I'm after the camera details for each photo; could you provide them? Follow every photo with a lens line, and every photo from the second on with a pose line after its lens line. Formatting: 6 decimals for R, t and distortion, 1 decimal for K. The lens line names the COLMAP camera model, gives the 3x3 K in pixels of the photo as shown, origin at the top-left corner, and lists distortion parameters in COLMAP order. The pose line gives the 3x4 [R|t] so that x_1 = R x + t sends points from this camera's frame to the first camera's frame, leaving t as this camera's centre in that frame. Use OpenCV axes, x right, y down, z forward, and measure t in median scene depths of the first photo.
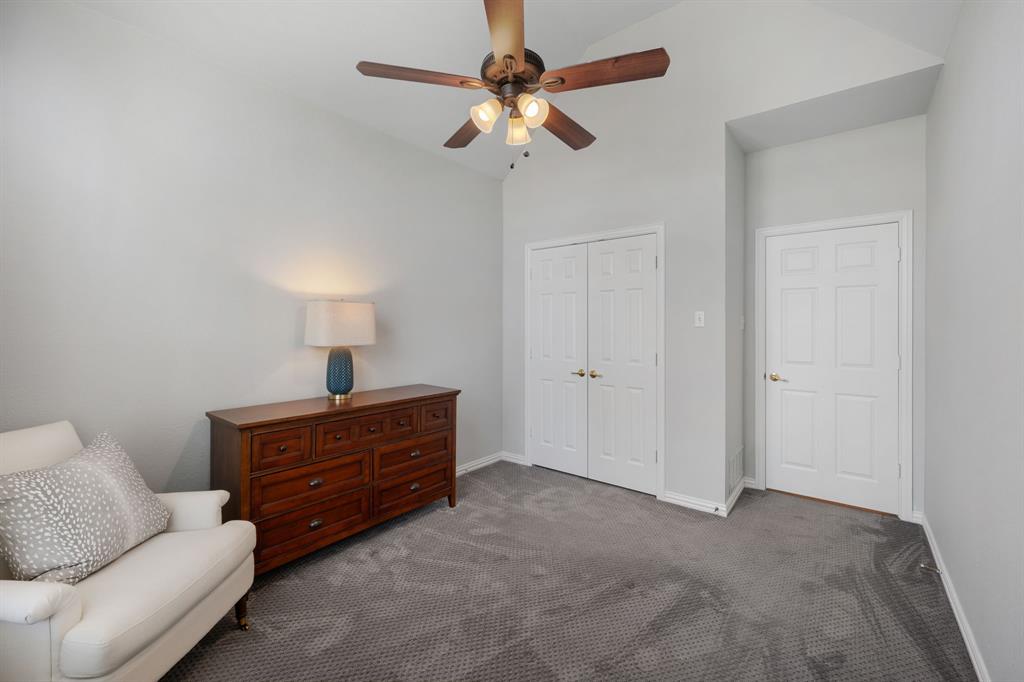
lens RADIAL K [[416.2, 0, 516.5], [0, 416.2, 335.4], [0, 0, 1]] dist [-0.000564, -0.000174]
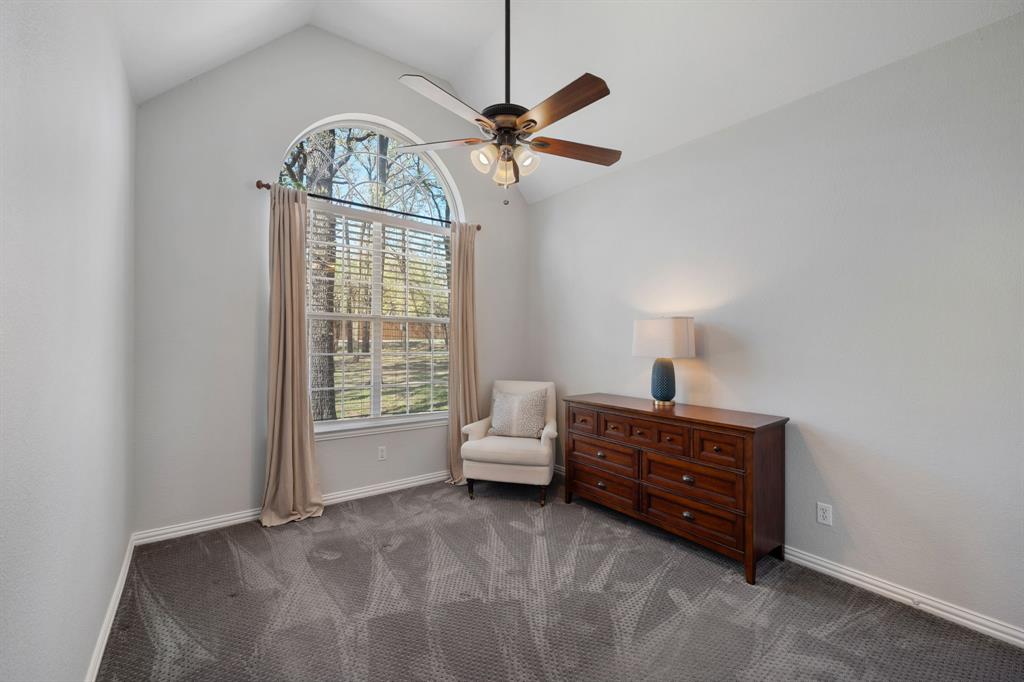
lens RADIAL K [[416.2, 0, 517.7], [0, 416.2, 339.9], [0, 0, 1]] dist [-0.000564, -0.000174]
pose [[-0.226891, -0.000826, -0.973920, 0.773341], [-0.023546, 0.999712, 0.004637, -0.019691], [0.973636, 0.023984, -0.226845, 0.873859]]
